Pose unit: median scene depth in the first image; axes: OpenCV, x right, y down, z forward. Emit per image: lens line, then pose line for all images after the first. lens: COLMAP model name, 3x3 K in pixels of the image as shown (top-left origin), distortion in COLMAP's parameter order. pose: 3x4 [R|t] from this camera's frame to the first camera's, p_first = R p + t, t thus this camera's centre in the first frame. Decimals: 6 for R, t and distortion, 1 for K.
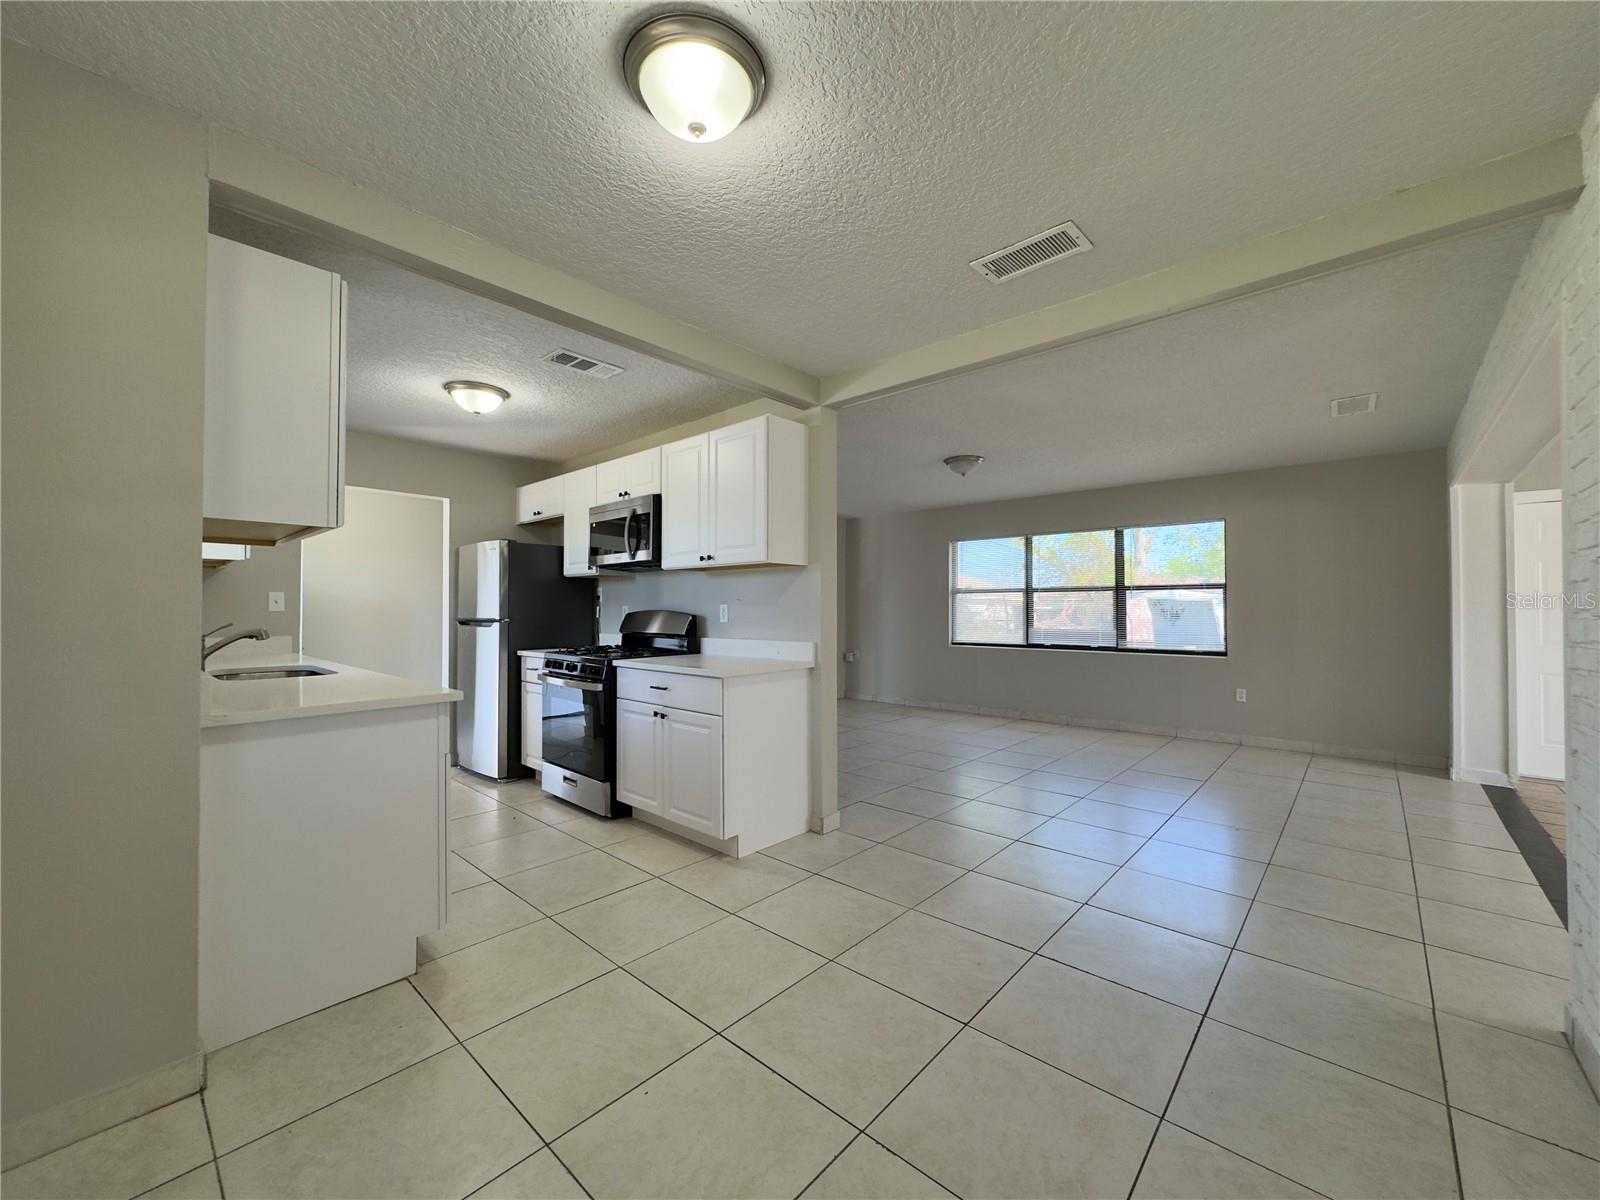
lens RADIAL K [[648.9, 0, 800.0], [0, 648.9, 600.0], [0, 0, 1]] dist [-0.002542, -0.000279]
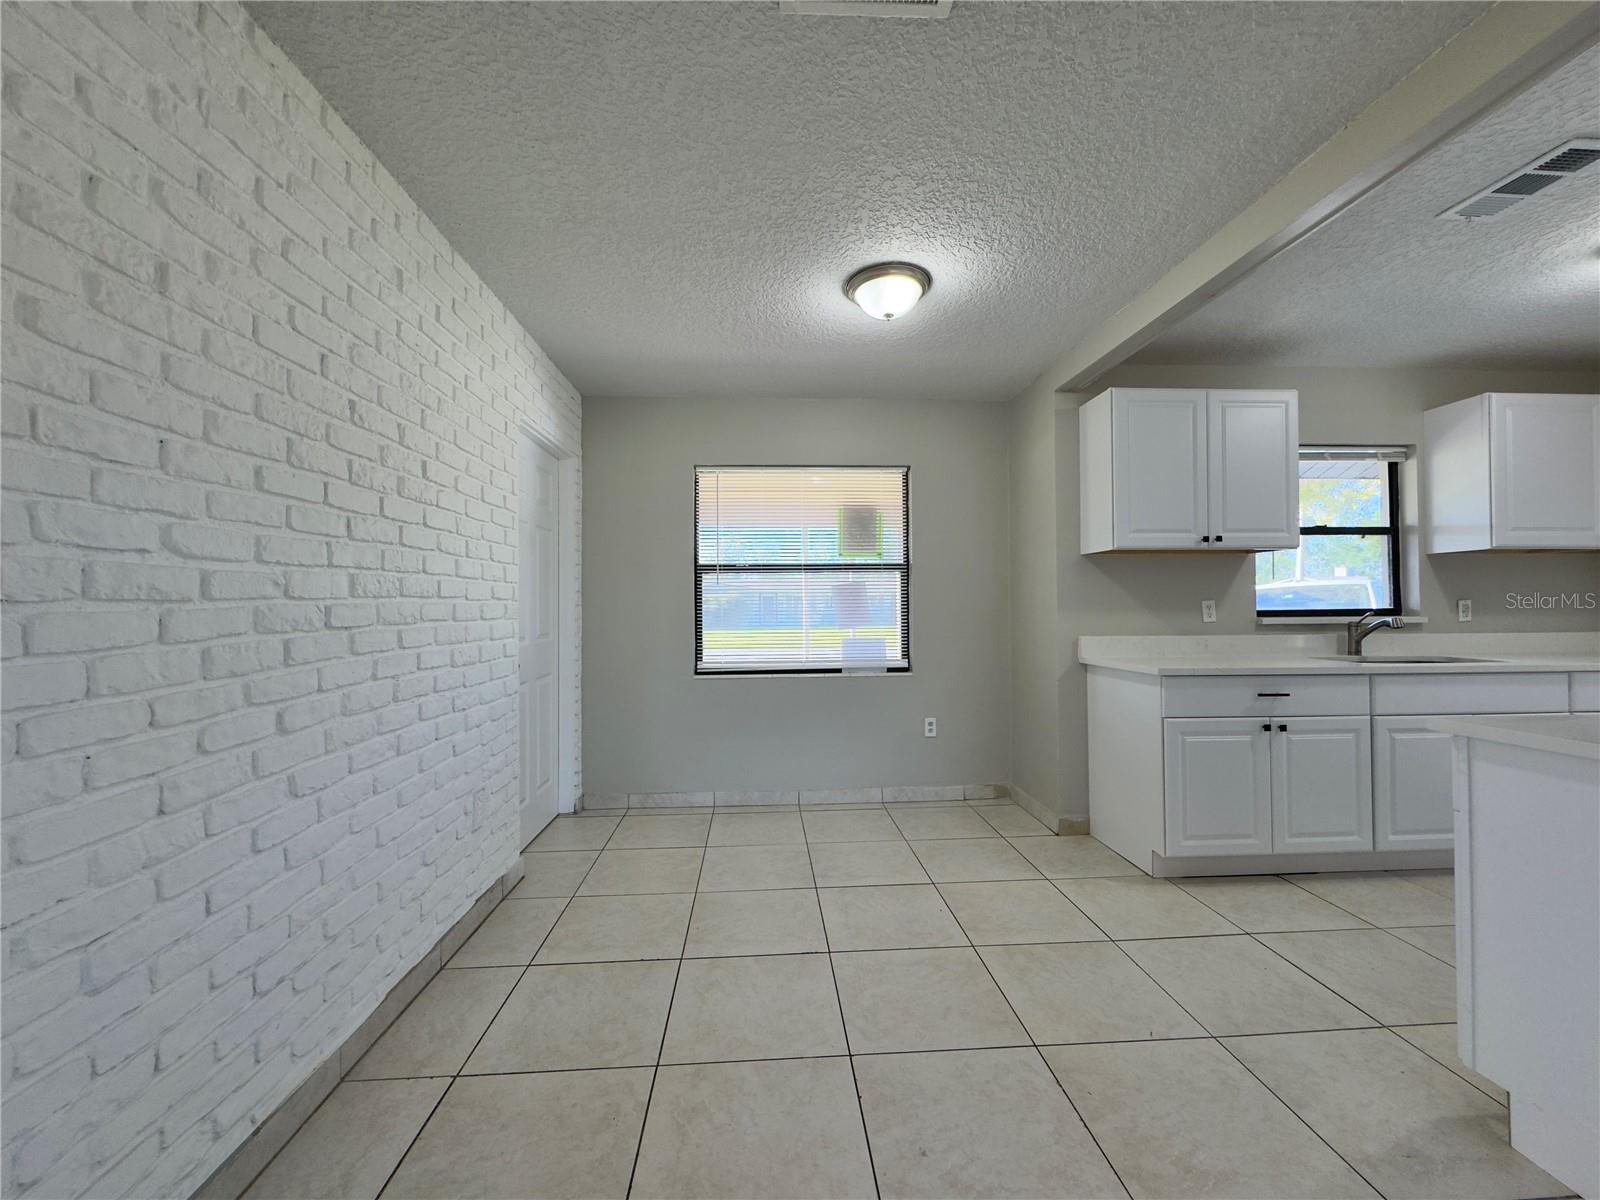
lens RADIAL K [[634.7, 0, 800.0], [0, 634.7, 600.0], [0, 0, 1]] dist [-0.001223, 0.000203]
pose [[0.702085, 0.009202, 0.712034, -0.857380], [-0.010684, 0.999940, -0.002388, 0.017101], [-0.712013, -0.005931, 0.702141, 0.614534]]
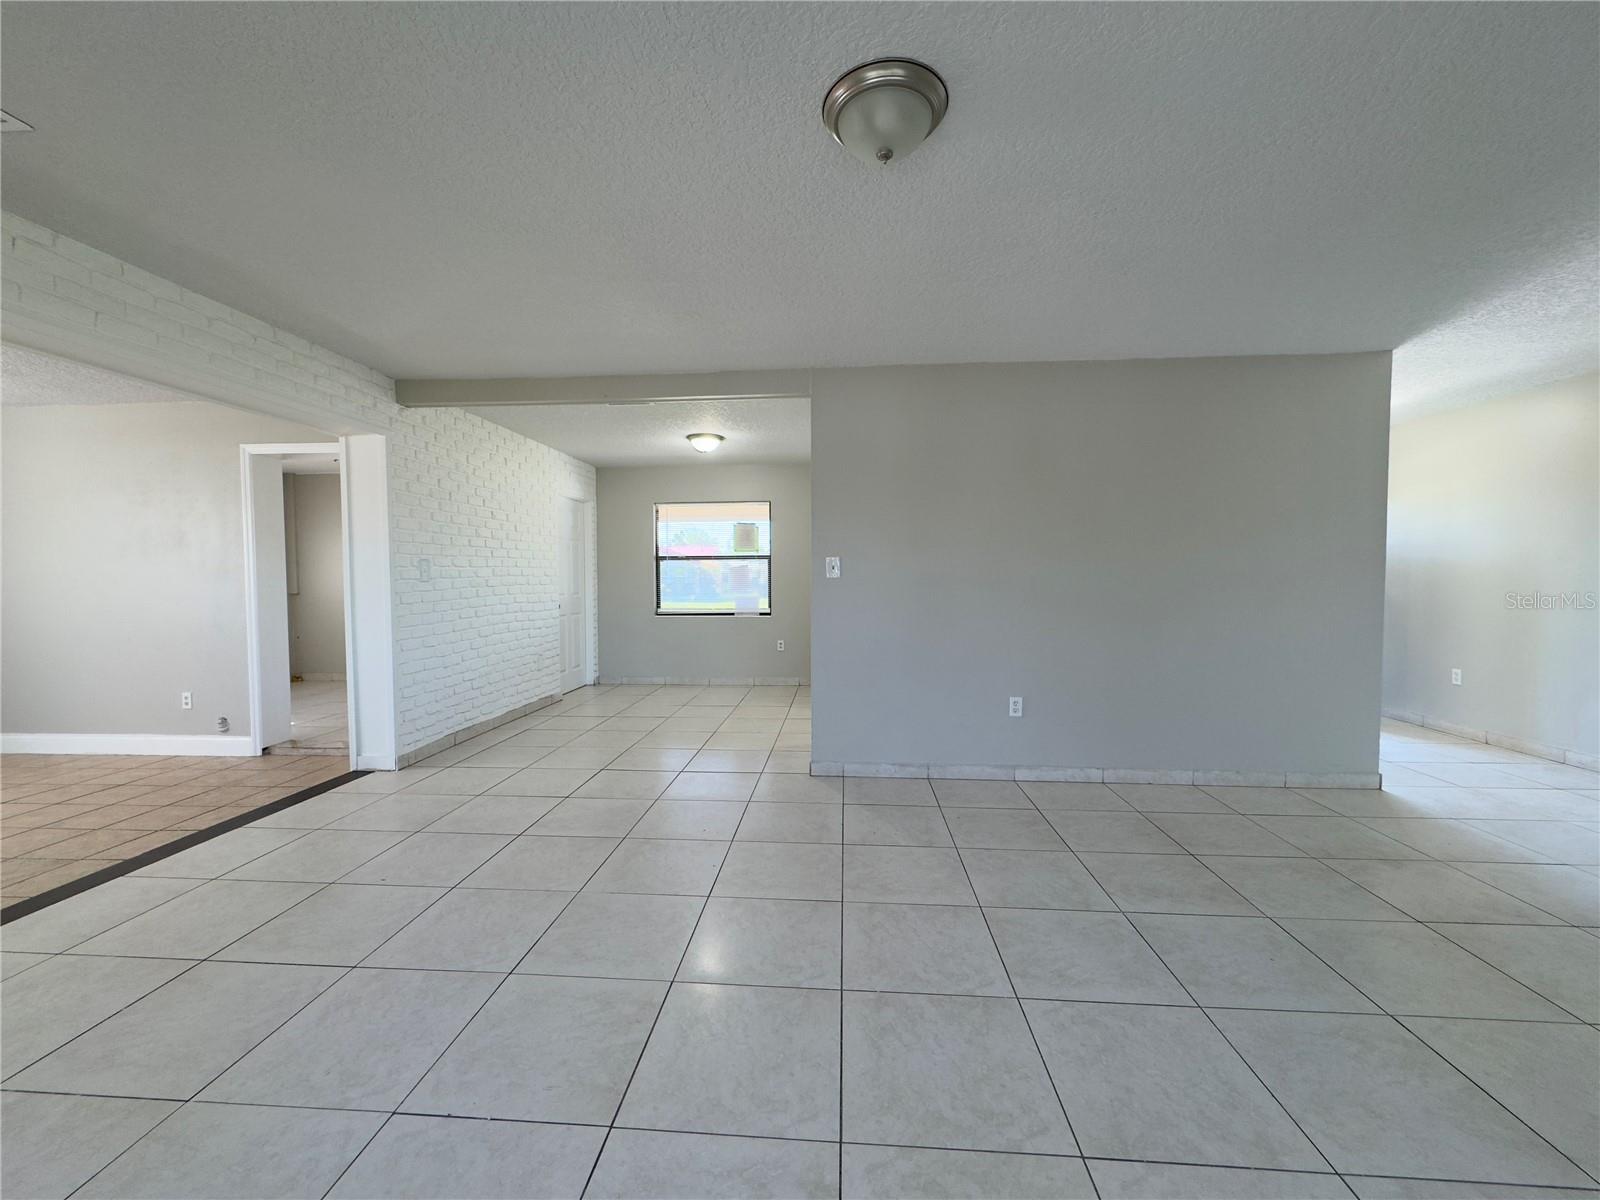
lens RADIAL K [[635.7, 0, 800.0], [0, 635.7, 600.0], [0, 0, 1]] dist [-0.001135, -0.000059]
pose [[0.792306, -0.017638, 0.609869, -1.029461], [-0.012003, 0.998938, 0.044485, 0.003090], [-0.610006, -0.042566, 0.791253, -0.142104]]
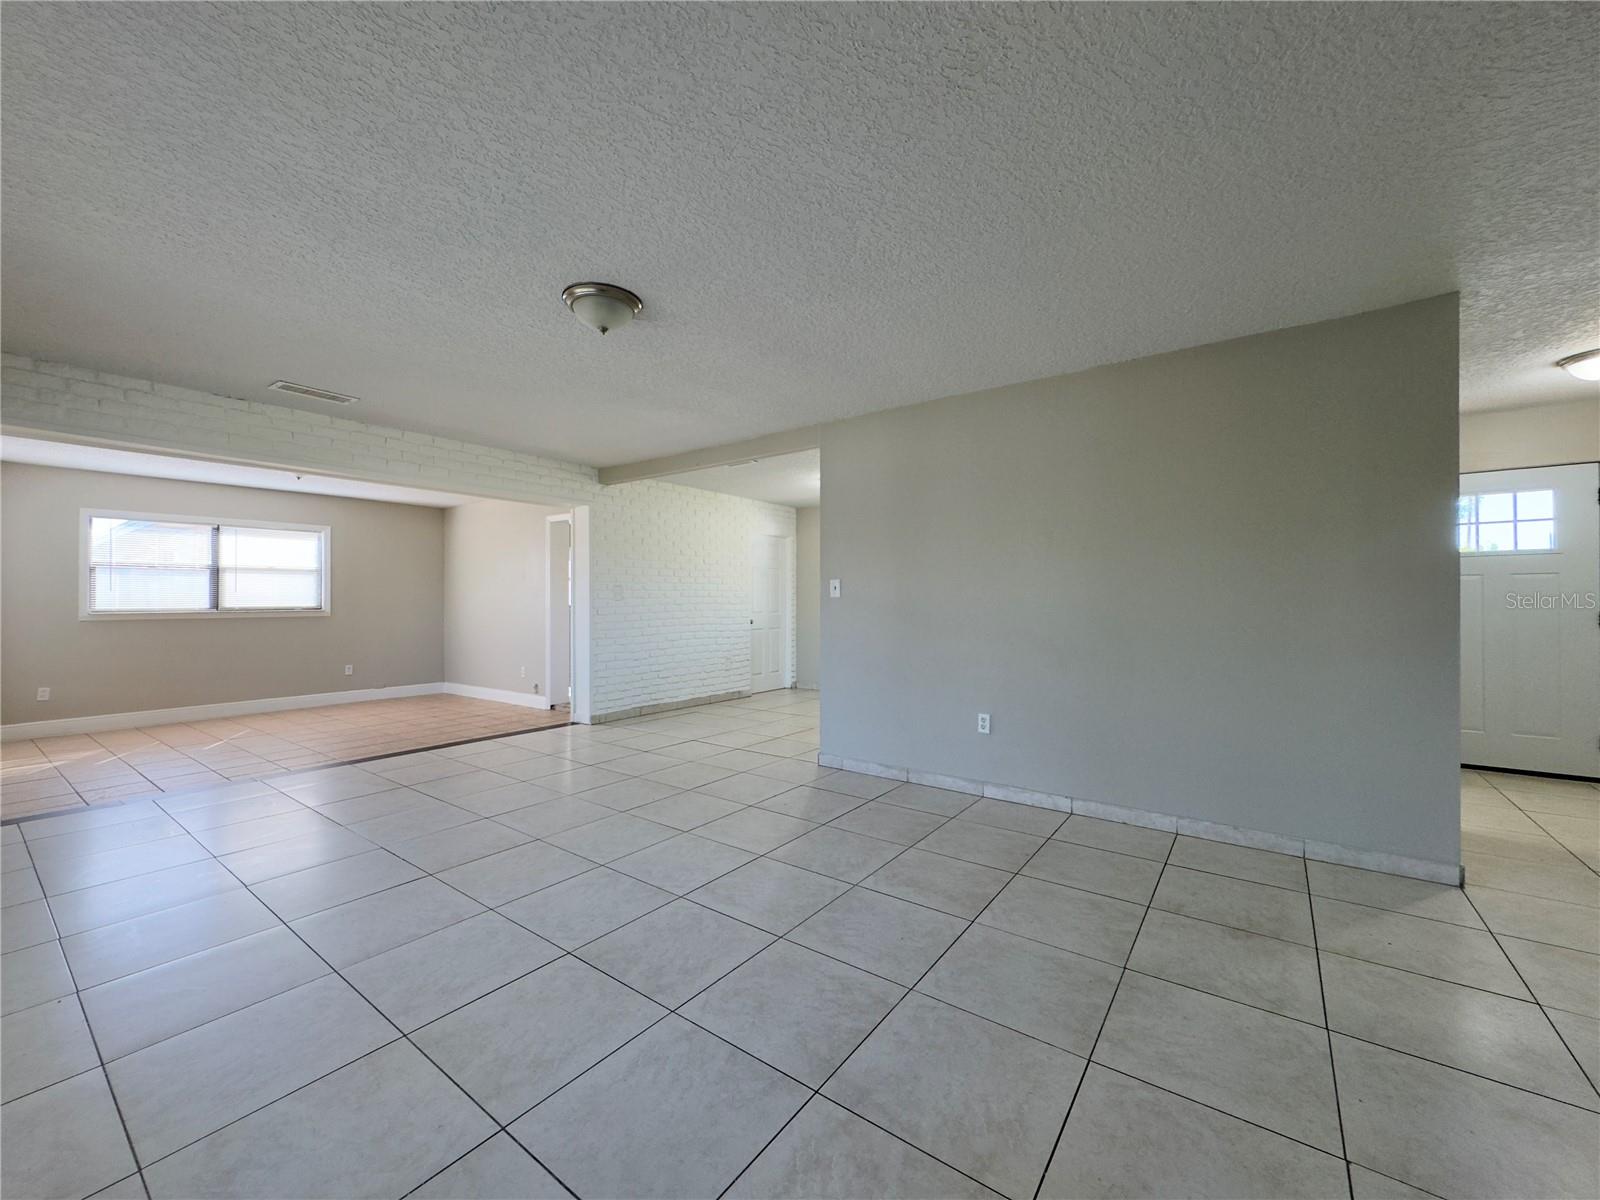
lens RADIAL K [[635.7, 0, 800.0], [0, 635.7, 600.0], [0, 0, 1]] dist [-0.001135, -0.000059]
pose [[0.995609, 0.006456, 0.093388, -0.640799], [-0.007662, 0.999892, 0.012564, 0.002584], [-0.093297, -0.013224, 0.995550, -0.470219]]
